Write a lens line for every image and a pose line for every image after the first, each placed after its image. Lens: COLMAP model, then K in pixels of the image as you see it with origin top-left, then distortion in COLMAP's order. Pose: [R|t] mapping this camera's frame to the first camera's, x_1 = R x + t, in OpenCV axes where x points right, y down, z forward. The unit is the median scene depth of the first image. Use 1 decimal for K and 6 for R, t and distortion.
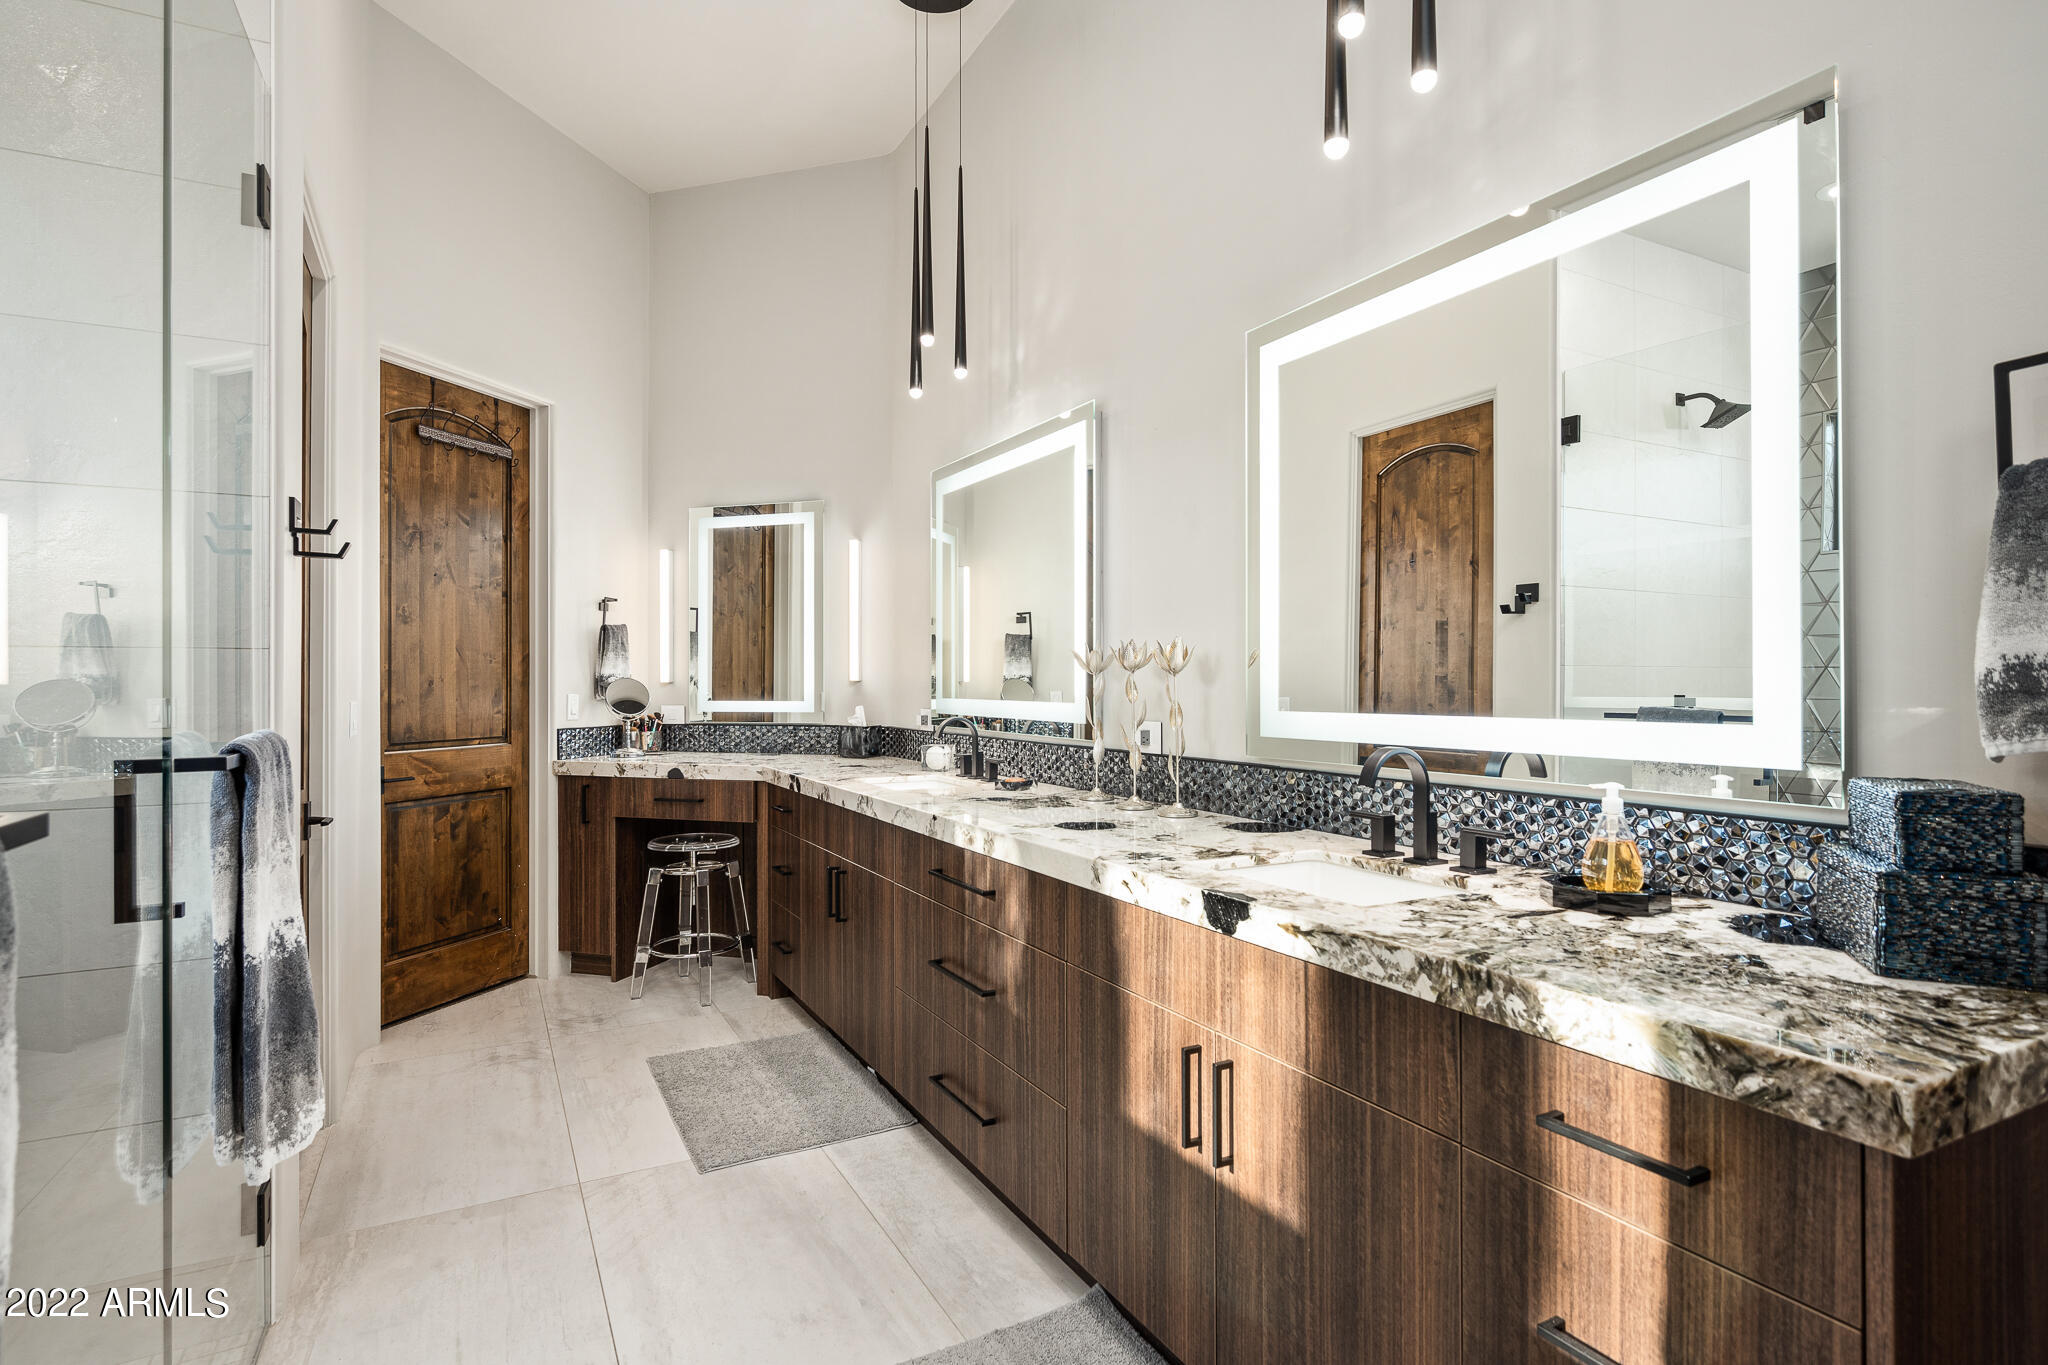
lens RADIAL K [[1054.9, 0, 1024.6], [0, 1054.9, 680.3], [0, 0, 1]] dist [-0.001184, -0.000143]
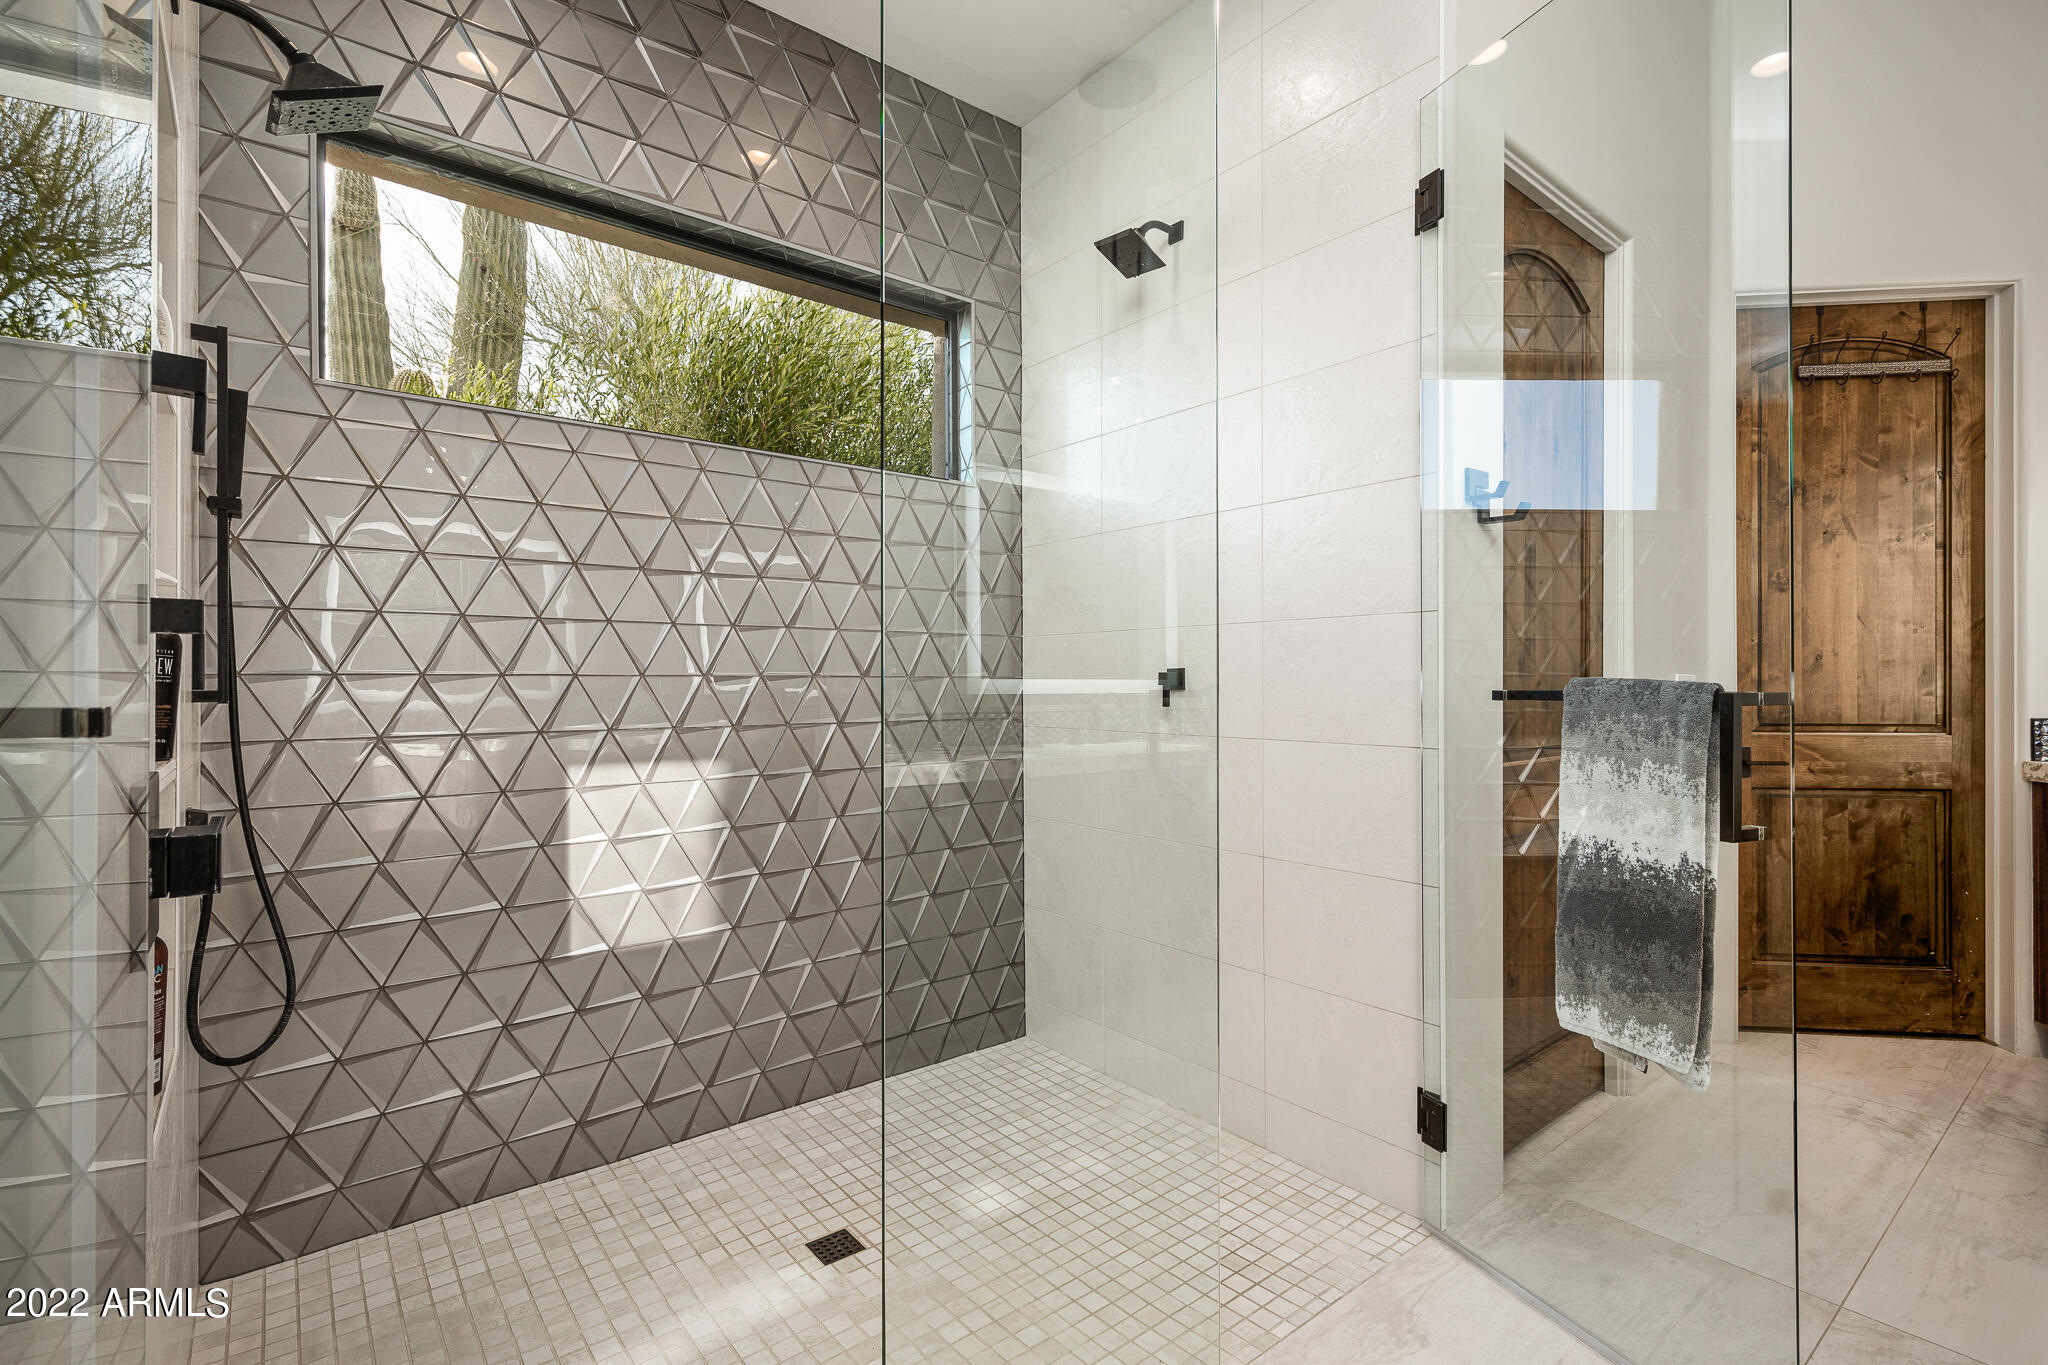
lens RADIAL K [[961.5, 0, 1024.6], [0, 961.5, 682.9], [0, 0, 1]] dist [0.014185, 0.000161]
pose [[0.205378, 0.002640, -0.978679, 0.085643], [0.000405, 0.999996, 0.002783, 0.020393], [0.978683, -0.000968, 0.205376, 0.183682]]
